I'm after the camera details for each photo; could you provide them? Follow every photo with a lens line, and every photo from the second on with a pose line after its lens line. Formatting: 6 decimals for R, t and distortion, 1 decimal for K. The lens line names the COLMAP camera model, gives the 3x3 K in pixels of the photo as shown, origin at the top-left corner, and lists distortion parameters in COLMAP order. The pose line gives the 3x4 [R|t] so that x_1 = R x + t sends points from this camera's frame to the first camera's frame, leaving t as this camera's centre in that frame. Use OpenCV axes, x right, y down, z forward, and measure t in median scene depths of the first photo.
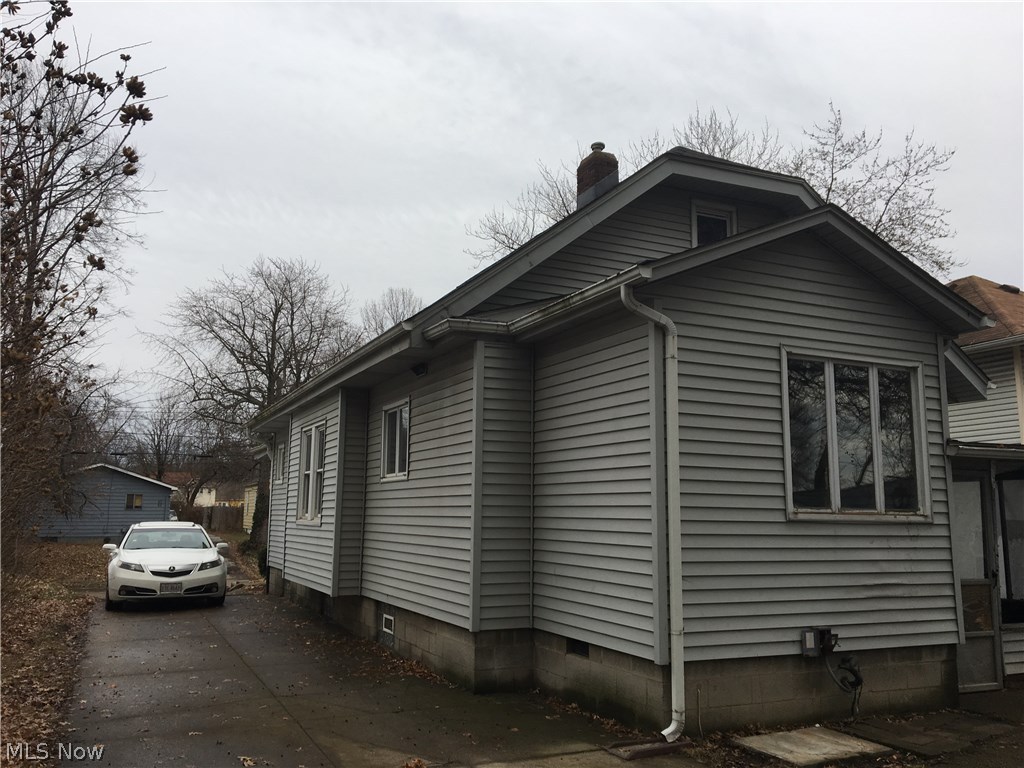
lens RADIAL K [[858.2, 0, 510.6], [0, 858.2, 389.7], [0, 0, 1]] dist [0.047553, -0.025907]
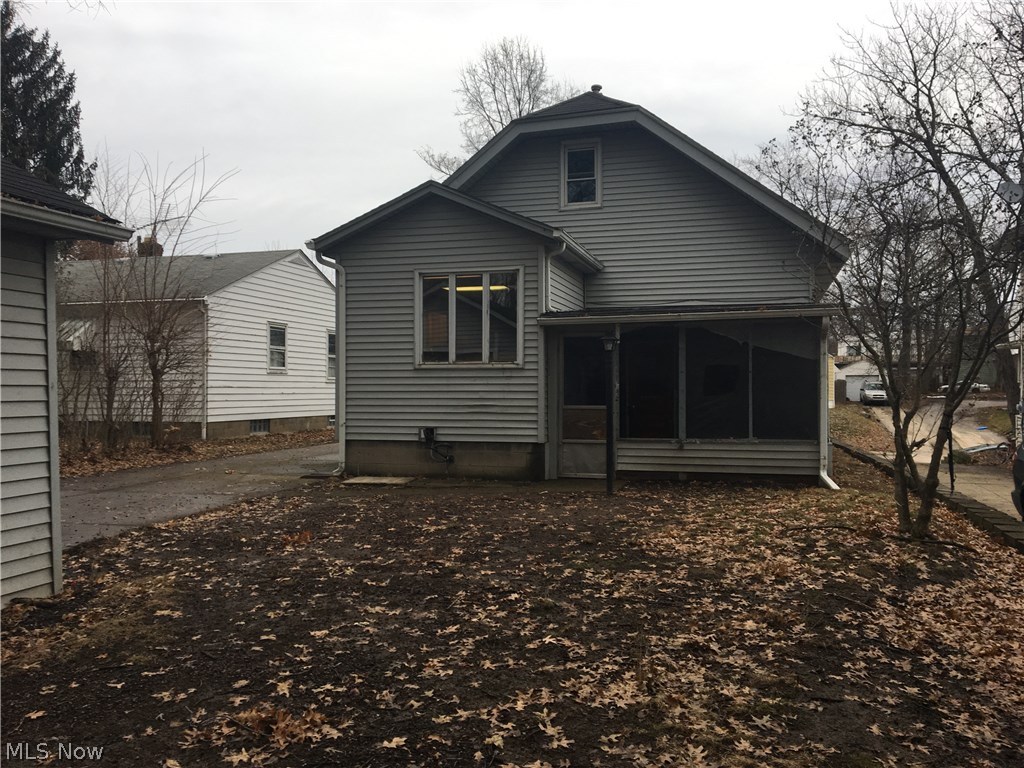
lens RADIAL K [[858.2, 0, 512.0], [0, 858.2, 381.0], [0, 0, 1]] dist [0.047553, -0.025907]
pose [[0.755998, -0.015381, -0.654394, 1.577684], [0.103685, 0.989916, 0.096517, 0.024092], [0.646310, -0.140817, 0.749969, -0.203509]]
